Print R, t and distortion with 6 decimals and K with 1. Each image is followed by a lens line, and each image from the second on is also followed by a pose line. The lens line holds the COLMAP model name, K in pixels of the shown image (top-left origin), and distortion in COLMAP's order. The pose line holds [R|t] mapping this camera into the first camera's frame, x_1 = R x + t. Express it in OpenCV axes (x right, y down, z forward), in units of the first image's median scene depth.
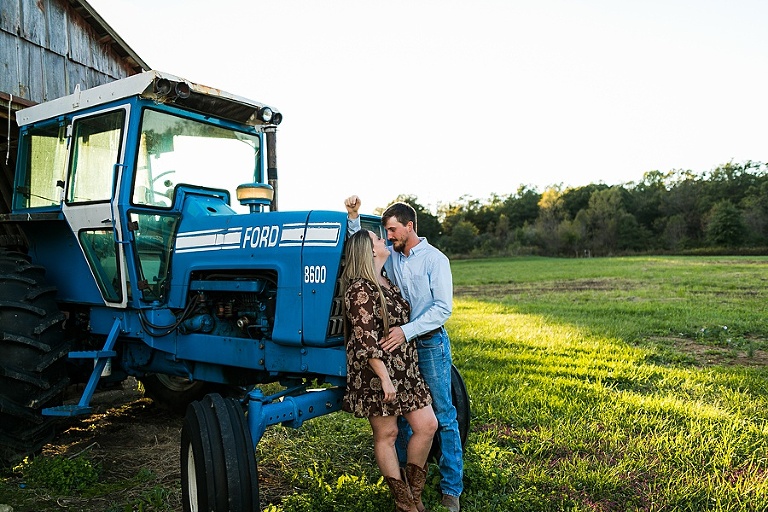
lens RADIAL K [[598.3, 0, 384.0], [0, 598.3, 256.0], [0, 0, 1]] dist [-0.010294, 0.000661]
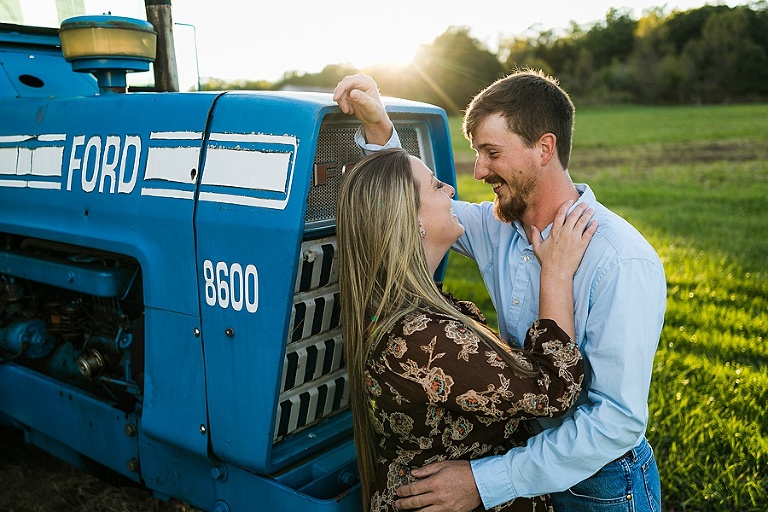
lens RADIAL K [[735.0, 0, 384.0], [0, 735.0, 256.0], [0, 0, 1]] dist [0.001026, 0.006640]
pose [[0.998141, -0.000468, -0.060947, 0.000523], [0.012659, 0.979756, 0.199797, -0.057249], [0.059620, -0.200197, 0.977940, 0.473501]]
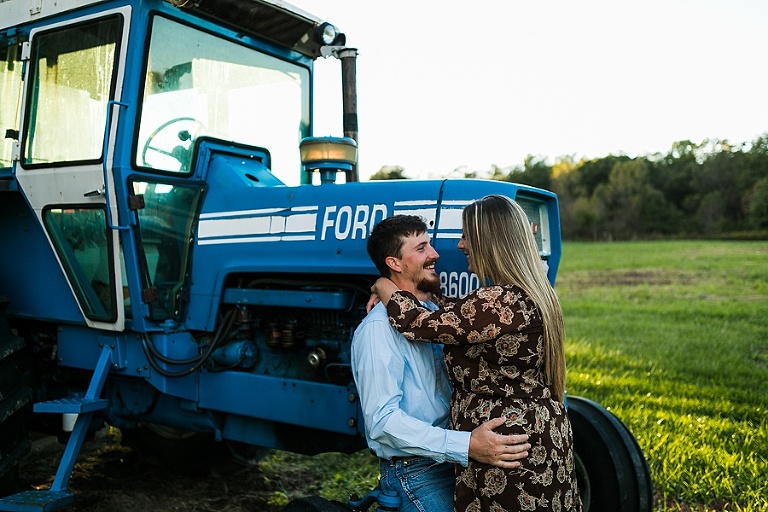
lens RADIAL K [[709.7, 0, 384.0], [0, 709.7, 256.0], [0, 0, 1]] dist [0.006466, -0.006728]
pose [[0.999451, 0.007337, 0.032295, -0.172606], [-0.008154, 0.999648, 0.025229, -0.013556], [-0.032098, -0.025478, 0.999160, 0.229905]]
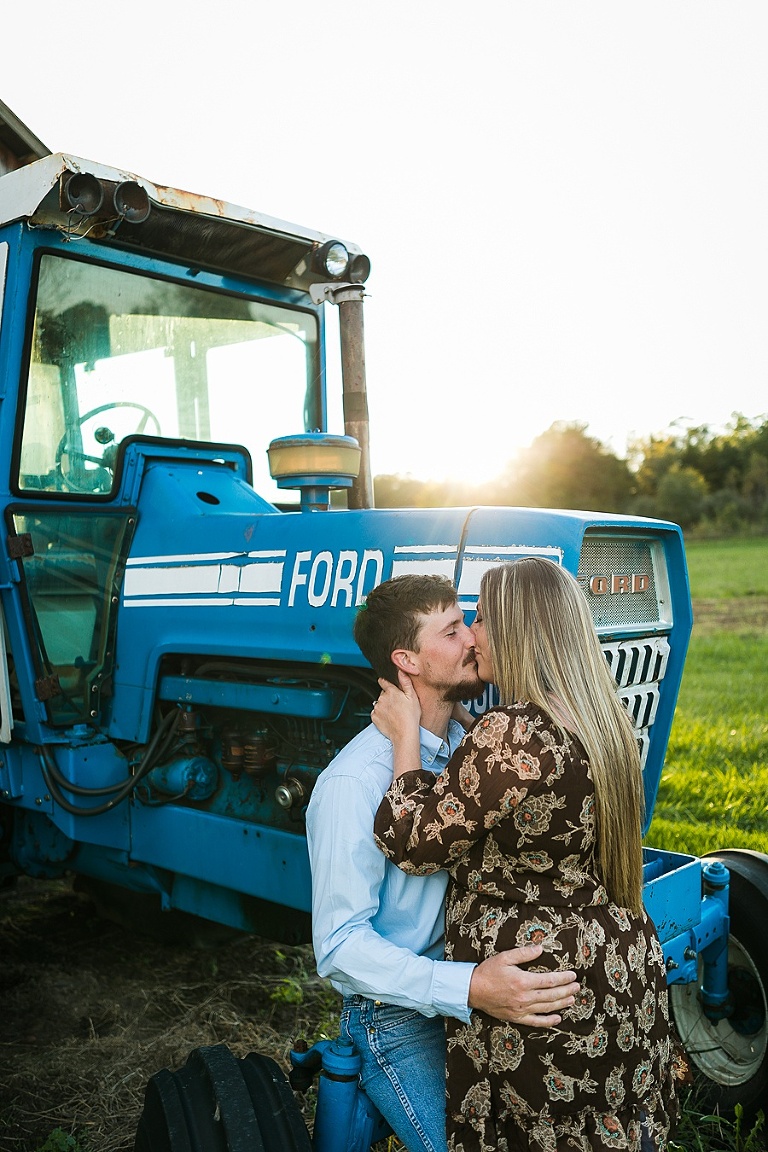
lens RADIAL K [[1102.5, 0, 384.0], [0, 1102.5, 576.0], [0, 0, 1]] dist [0.001026, 0.006640]
pose [[0.992047, -0.005985, -0.125727, -0.075662], [0.010654, 0.999277, 0.036494, -0.051283], [0.125418, -0.037544, 0.991393, 0.269463]]
